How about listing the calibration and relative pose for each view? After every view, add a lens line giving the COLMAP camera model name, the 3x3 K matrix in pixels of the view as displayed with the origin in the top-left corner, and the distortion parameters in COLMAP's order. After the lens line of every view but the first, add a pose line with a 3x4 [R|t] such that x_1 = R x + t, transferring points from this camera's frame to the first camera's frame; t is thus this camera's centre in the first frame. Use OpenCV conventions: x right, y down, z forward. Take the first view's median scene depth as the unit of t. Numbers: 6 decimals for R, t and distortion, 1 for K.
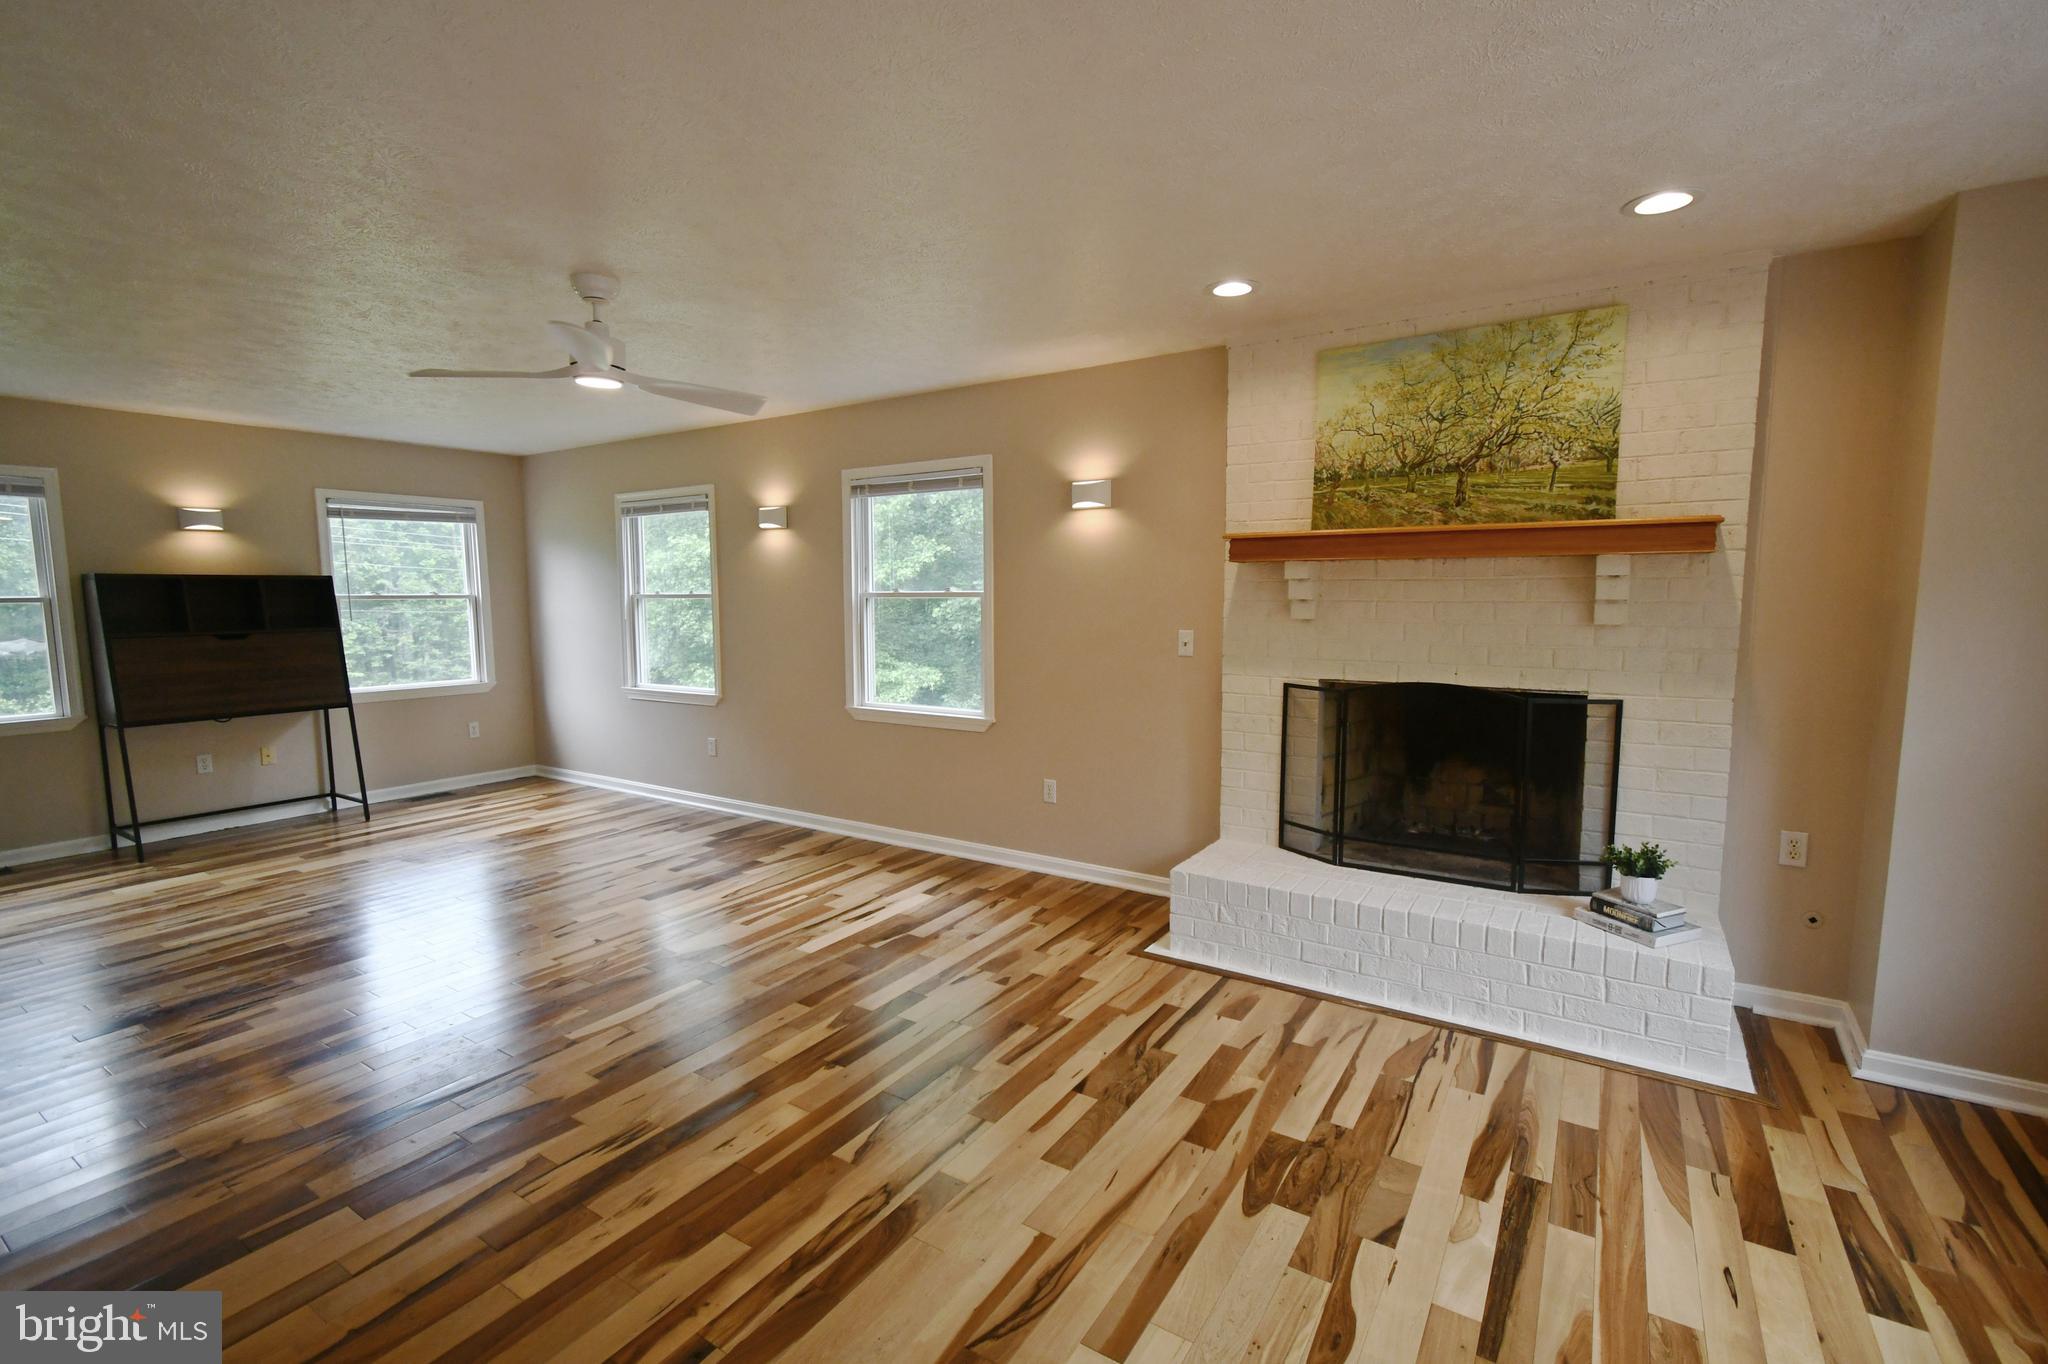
lens RADIAL K [[908.0, 0, 1028.1], [0, 908.0, 688.1], [0, 0, 1]] dist [0.002319, -0.000231]
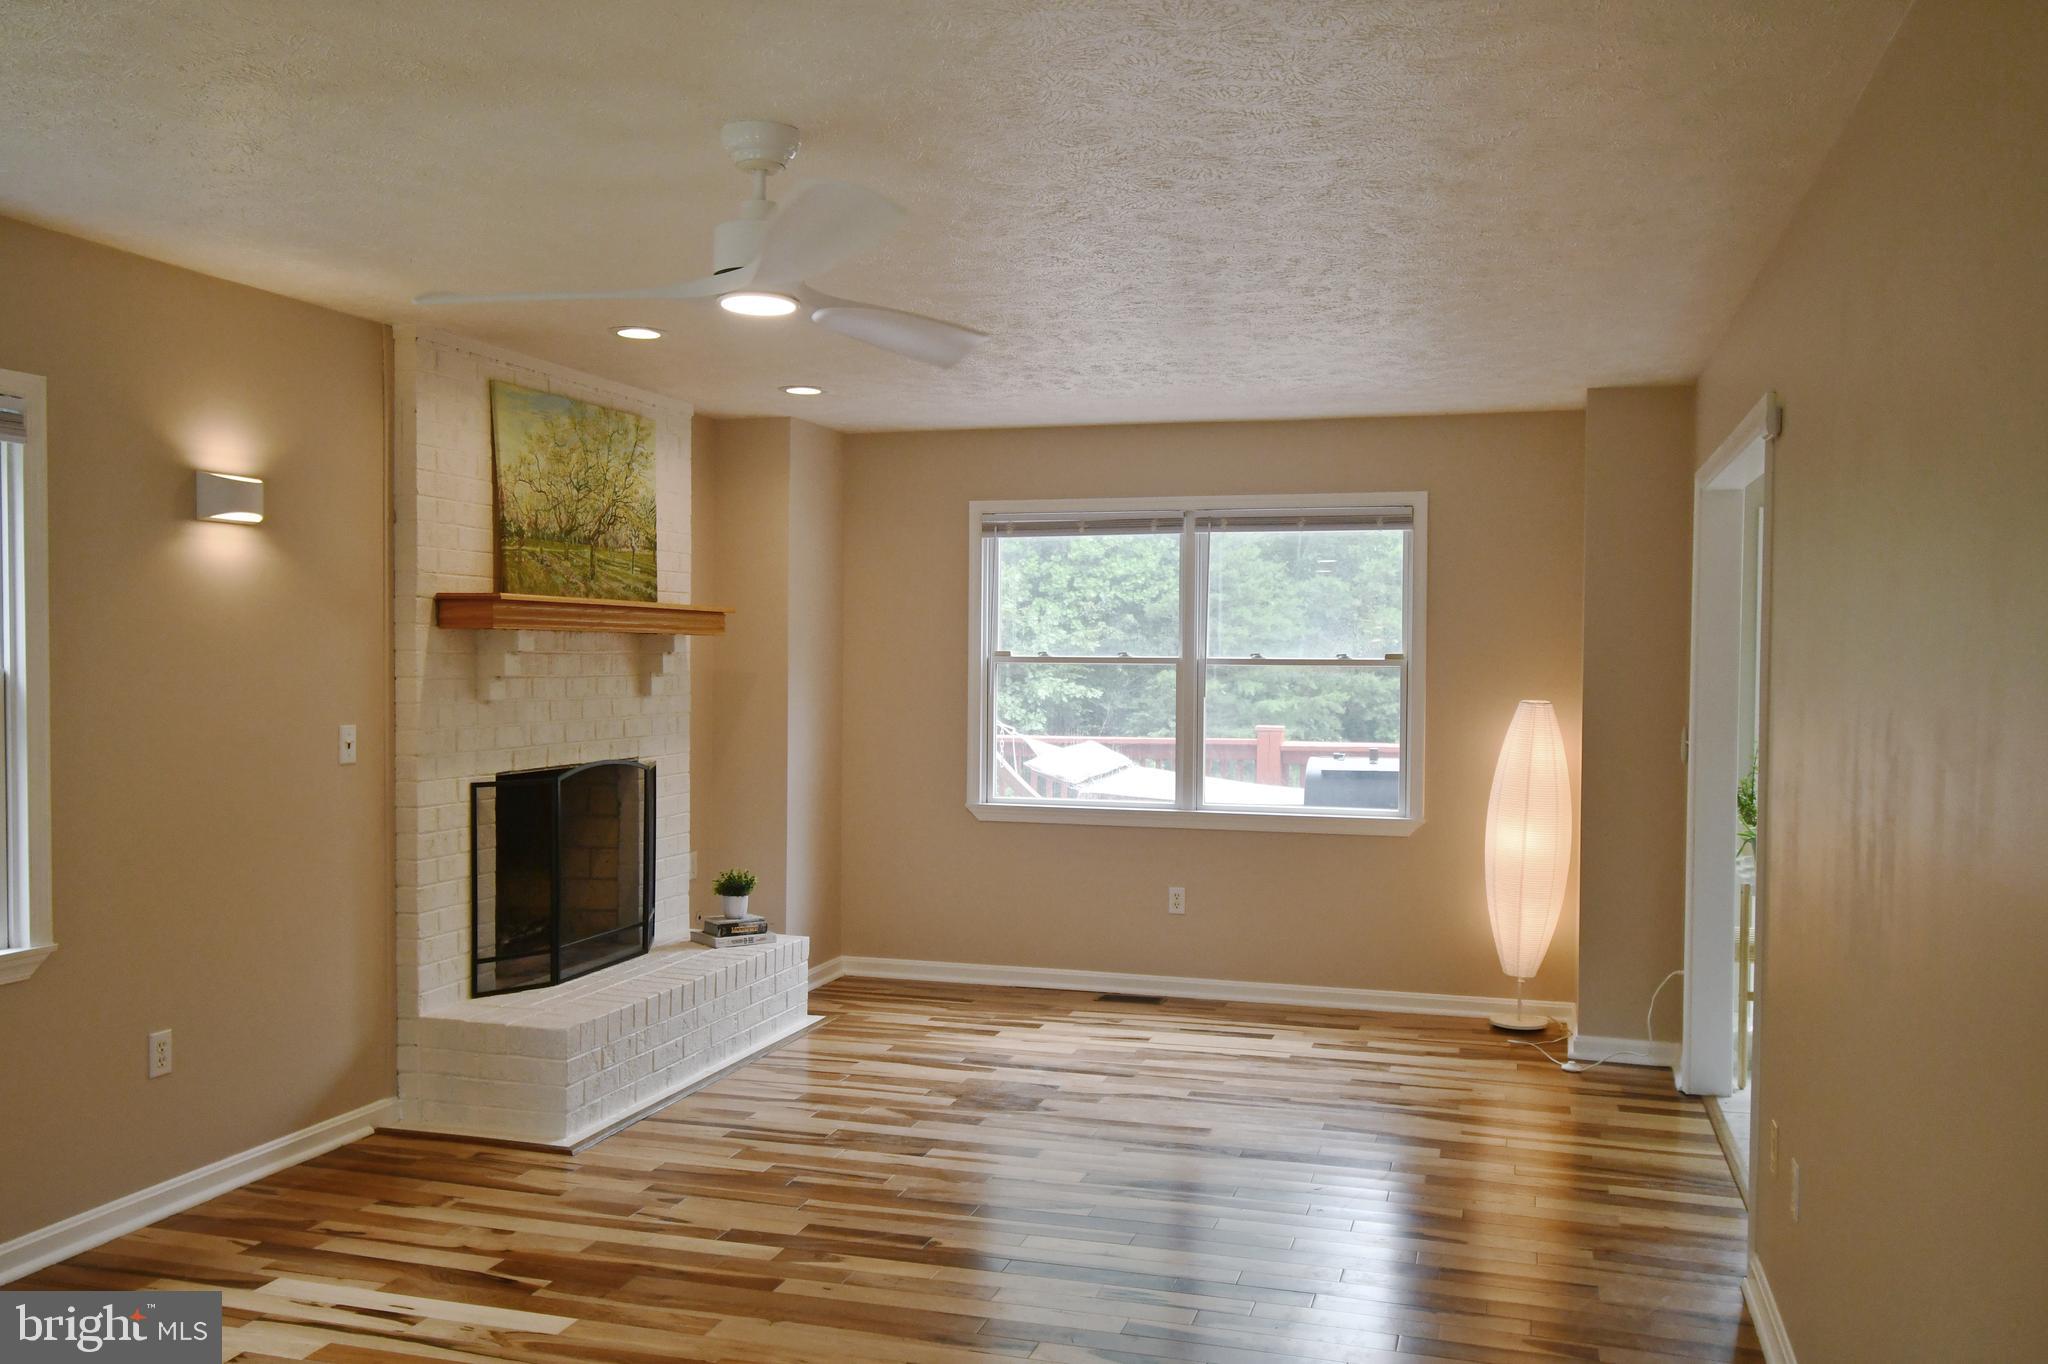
lens RADIAL K [[1687.8, 0, 1017.2], [0, 1687.8, 695.7], [0, 0, 1]] dist [0.001136, 0.000727]
pose [[-0.272040, -0.022702, 0.962018, -1.342218], [0.095624, 0.994136, 0.050501, -0.117763], [-0.957523, 0.105730, -0.268274, 1.012322]]
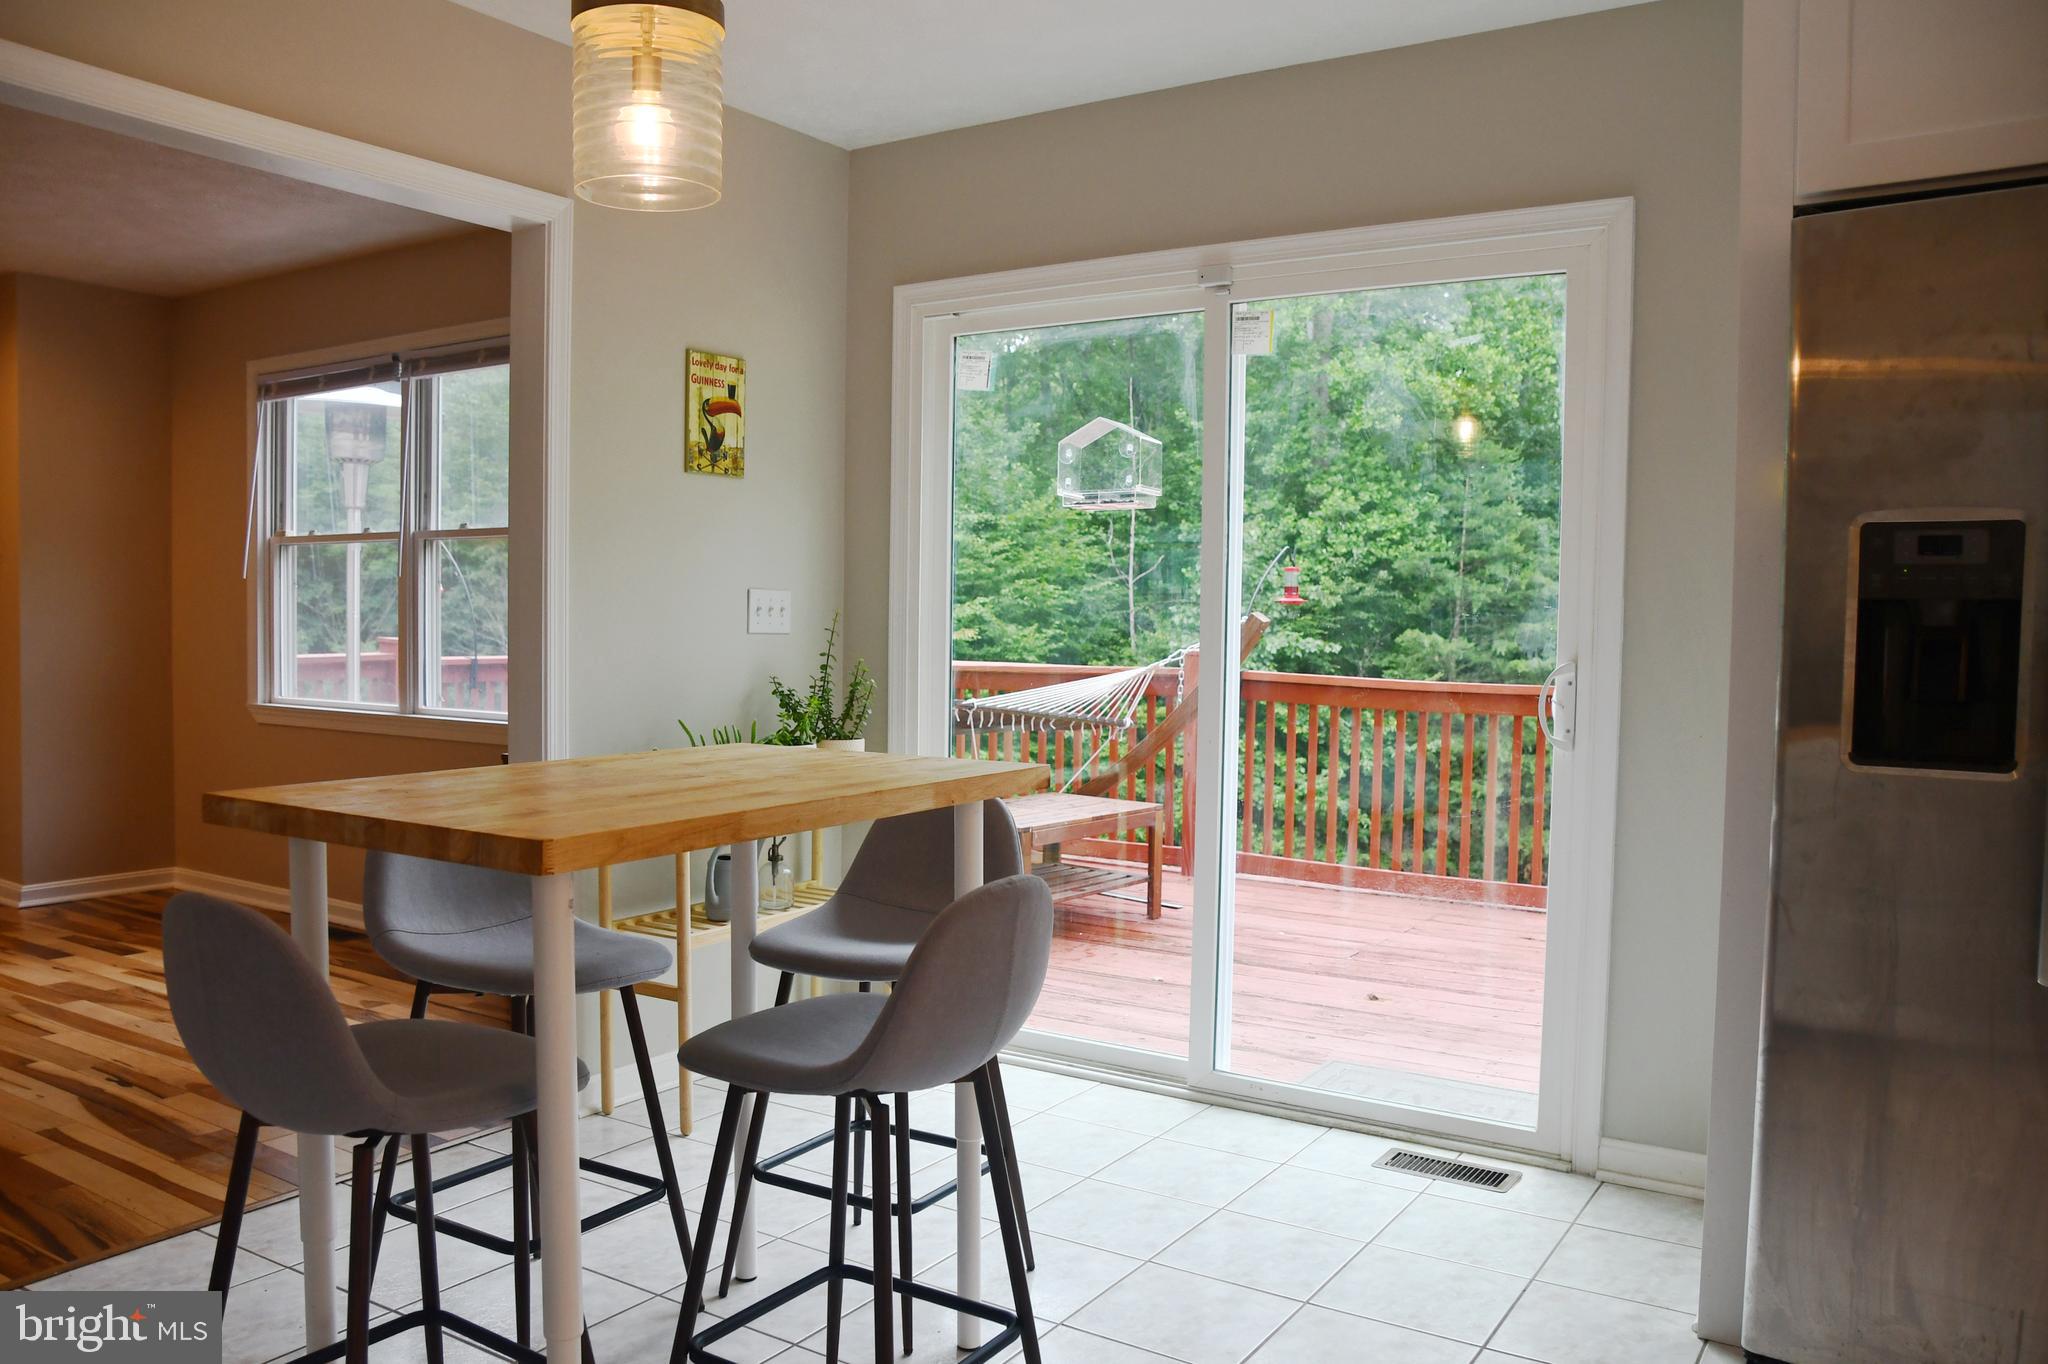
lens RADIAL K [[1562.5, 0, 1024.0], [0, 1562.5, 682.0], [0, 0, 1]] dist [-0.134554, -0.000156]
pose [[-0.000195, -0.039172, 0.999232, -0.939513], [0.085784, 0.995548, 0.039045, 0.109489], [-0.996314, 0.085726, 0.003166, -0.377574]]
